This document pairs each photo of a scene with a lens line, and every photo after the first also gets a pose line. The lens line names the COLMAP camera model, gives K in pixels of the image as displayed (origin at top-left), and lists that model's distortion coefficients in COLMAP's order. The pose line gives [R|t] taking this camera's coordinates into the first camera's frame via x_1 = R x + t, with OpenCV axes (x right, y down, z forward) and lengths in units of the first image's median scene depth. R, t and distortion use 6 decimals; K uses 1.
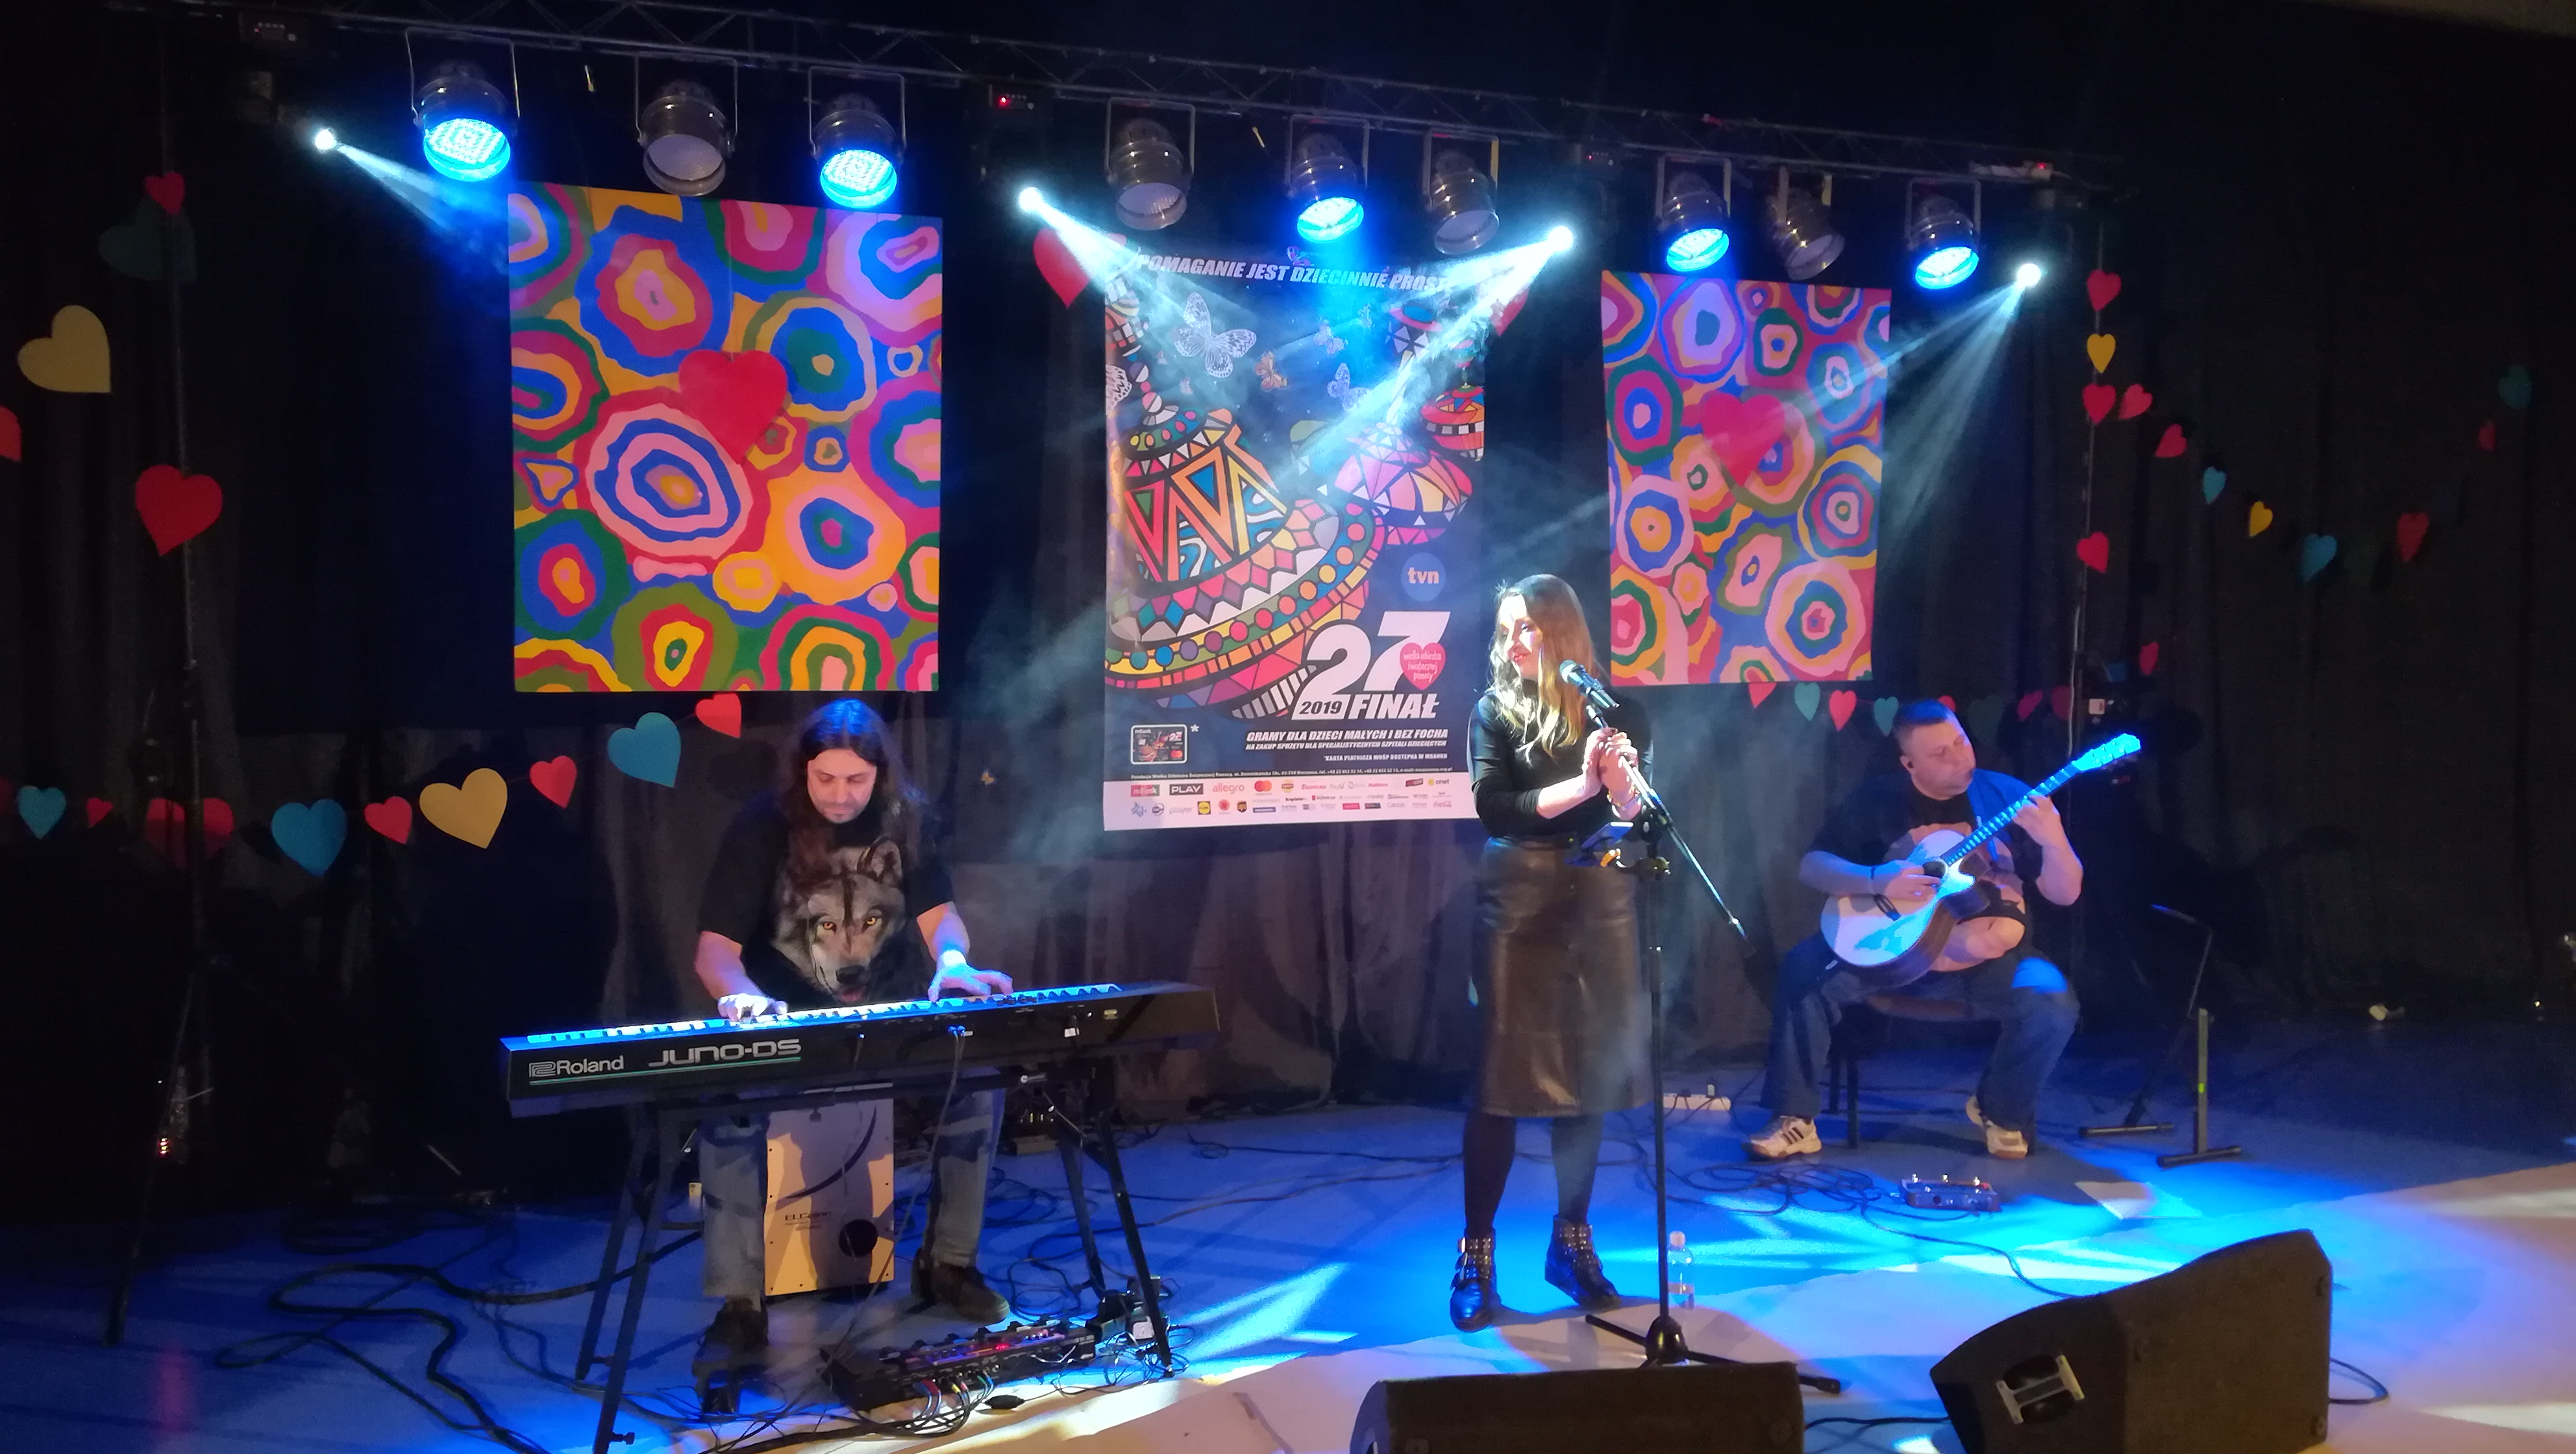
lens RADIAL K [[2007.0, 0, 1322.9], [0, 2007.0, 738.3], [0, 0, 1]] dist [0.065501, -0.098096]
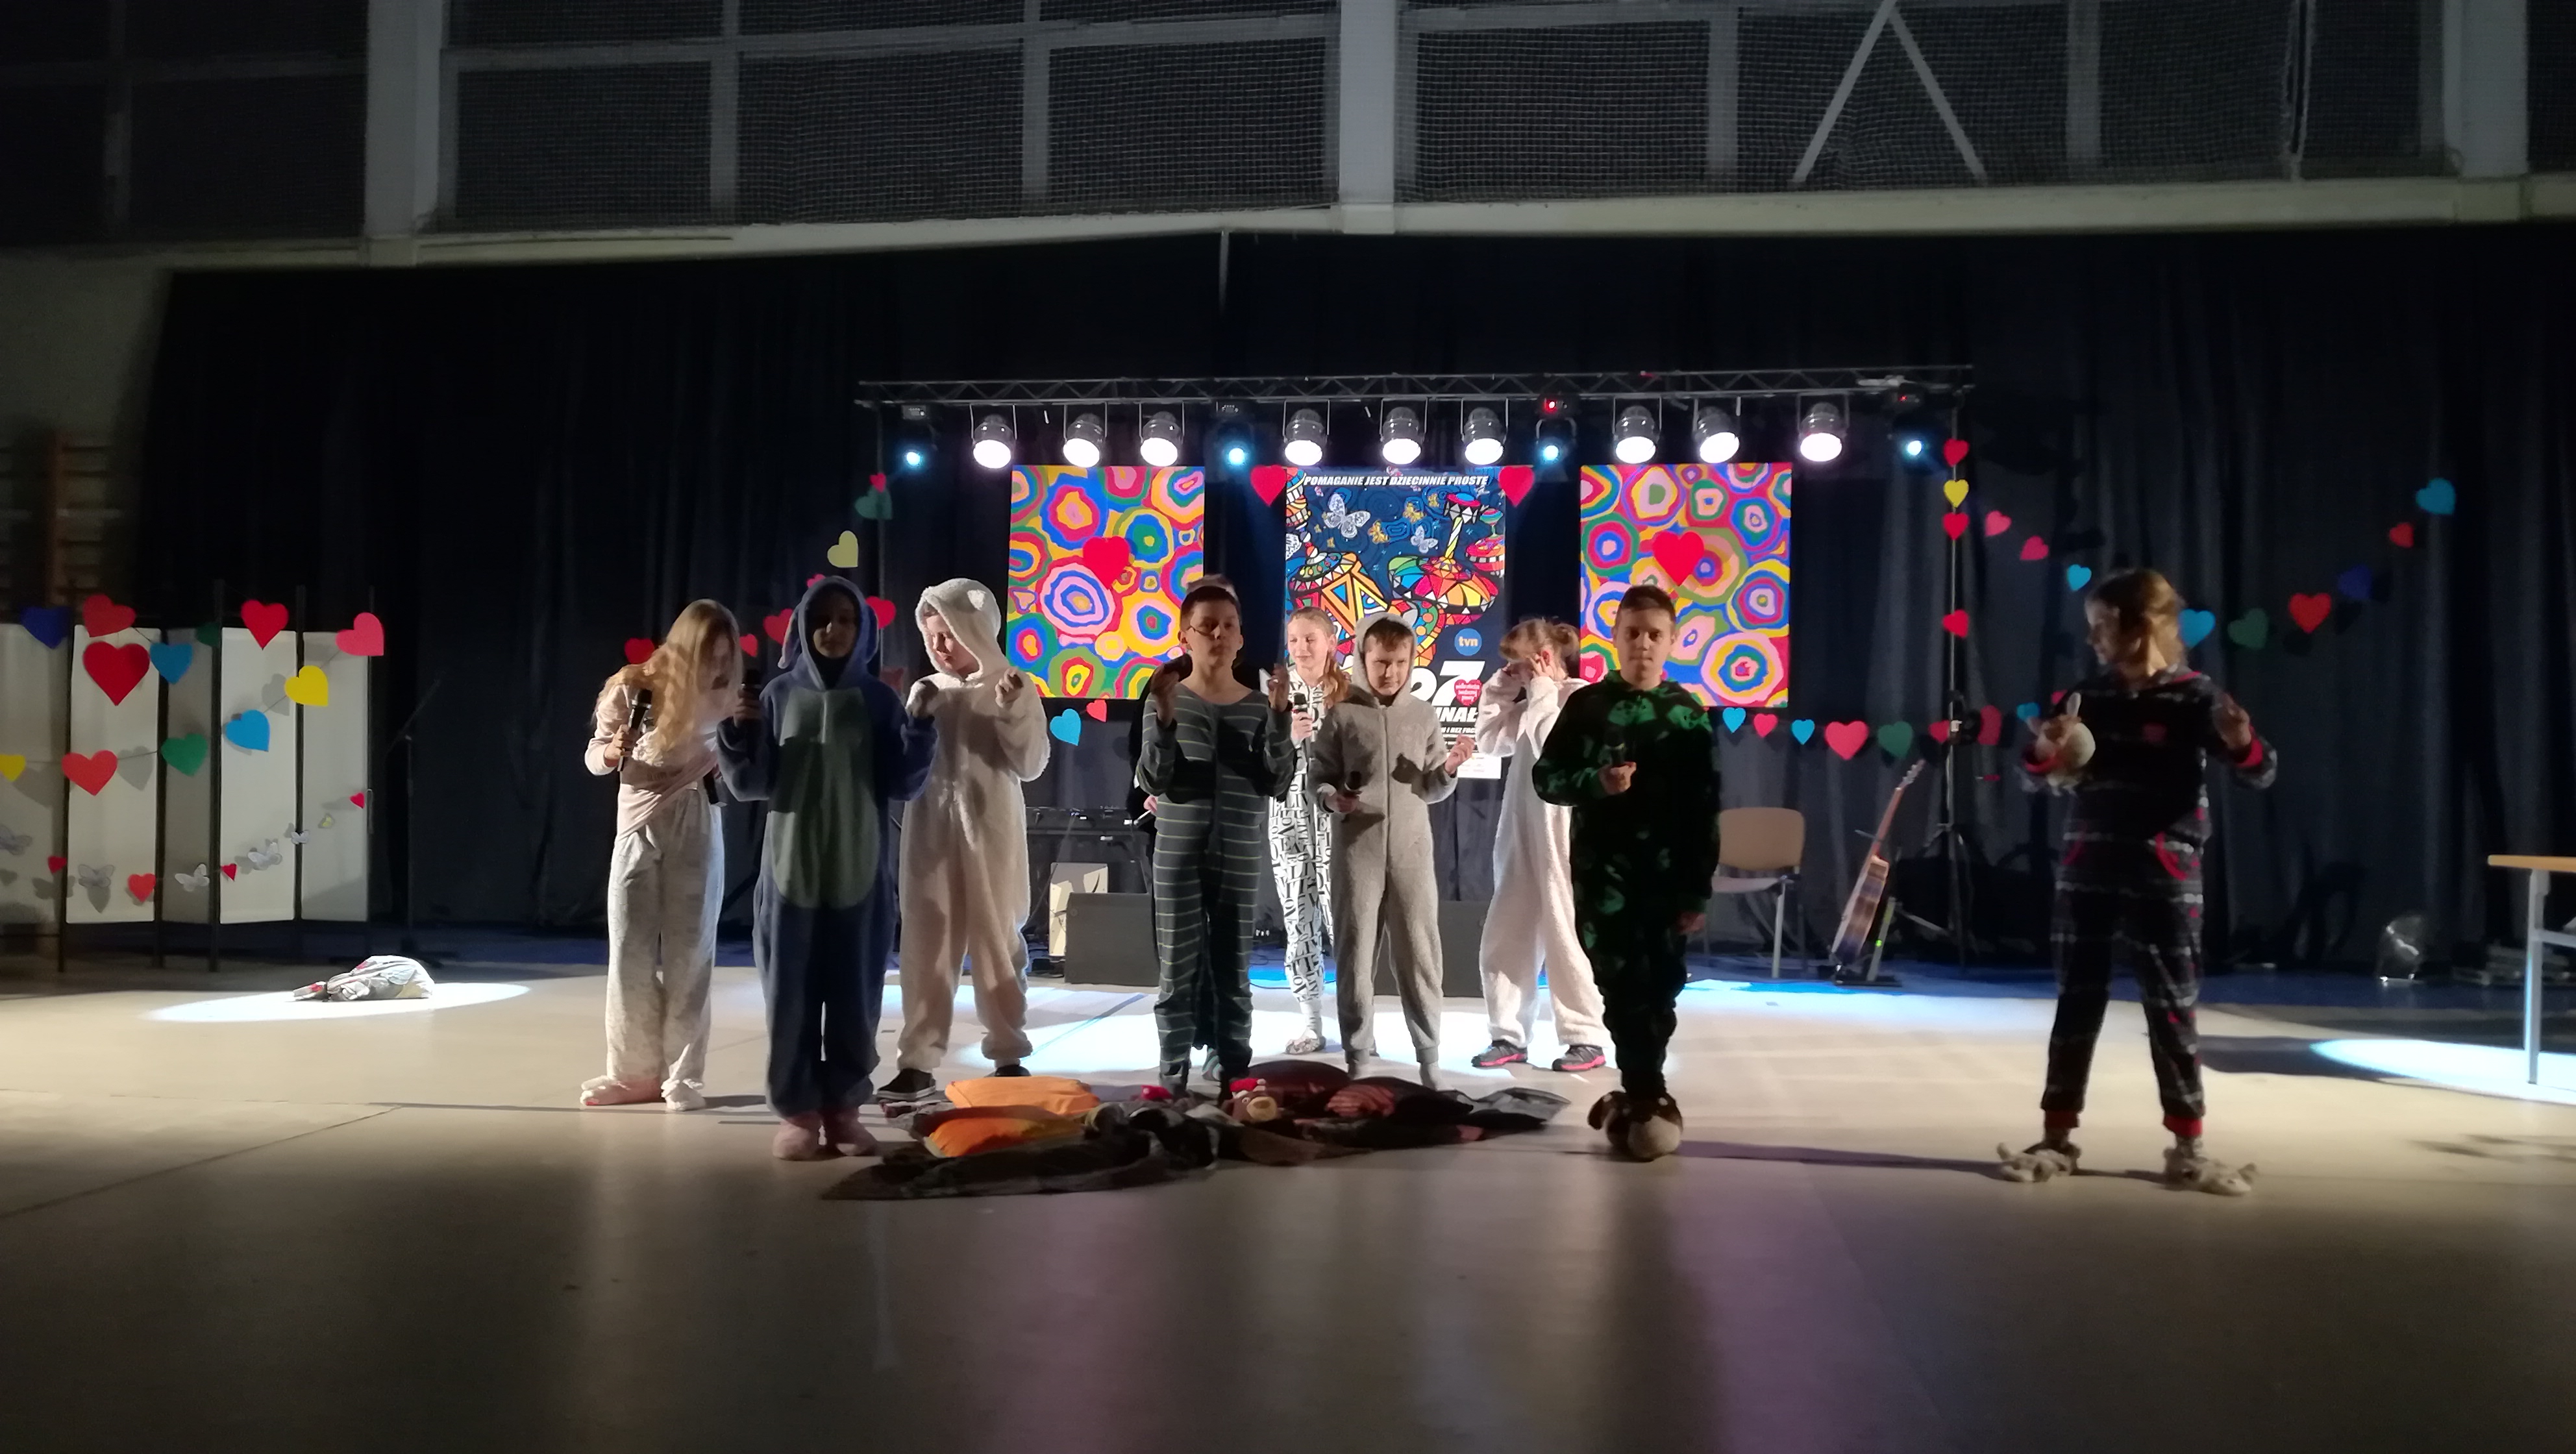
lens RADIAL K [[2007.0, 0, 1316.8], [0, 2007.0, 751.8], [0, 0, 1]] dist [0.065501, -0.098096]
pose [[0.876170, -0.000785, -0.482002, 0.816714], [-0.042622, 0.995955, -0.079099, 0.168500], [0.480114, 0.089848, 0.872592, -0.629978]]
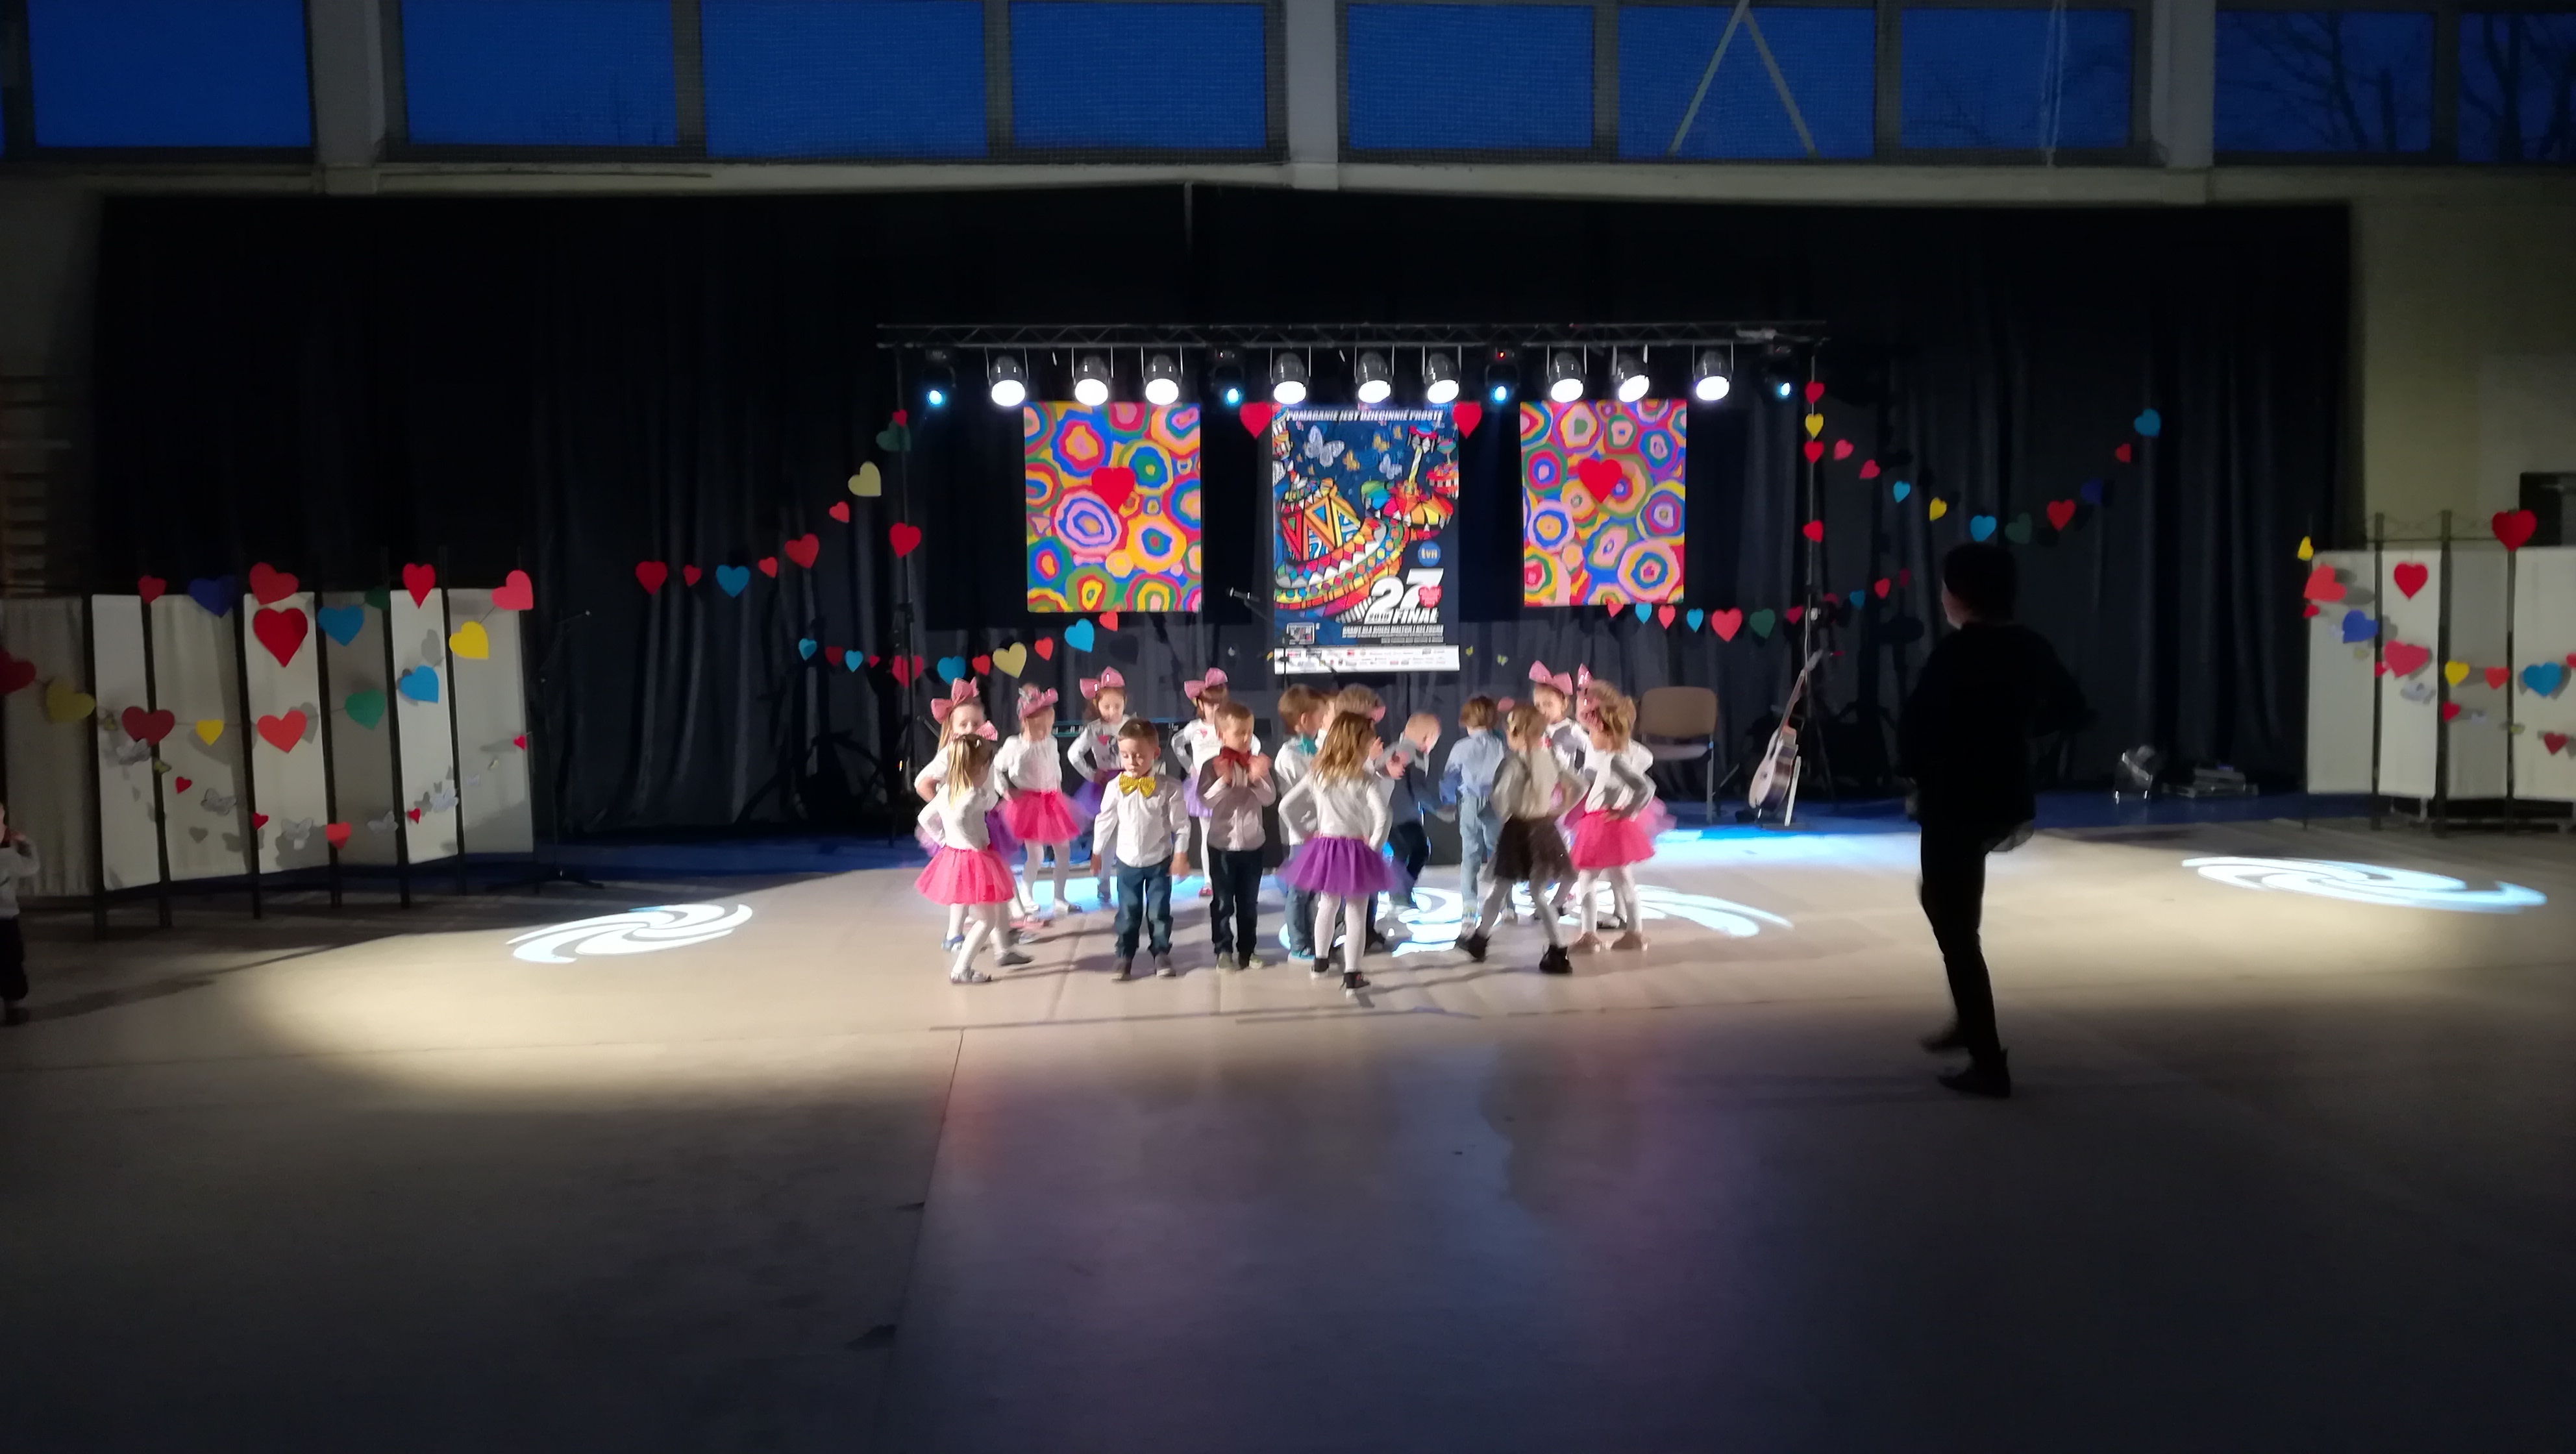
lens RADIAL K [[2007.0, 0, 1312.1], [0, 2007.0, 759.2], [0, 0, 1]] dist [0.065501, -0.098096]
pose [[0.967484, 0.003148, -0.252913, 0.480028], [0.003358, 0.999675, 0.025286, 0.083729], [0.252911, -0.025313, 0.967158, -1.111013]]
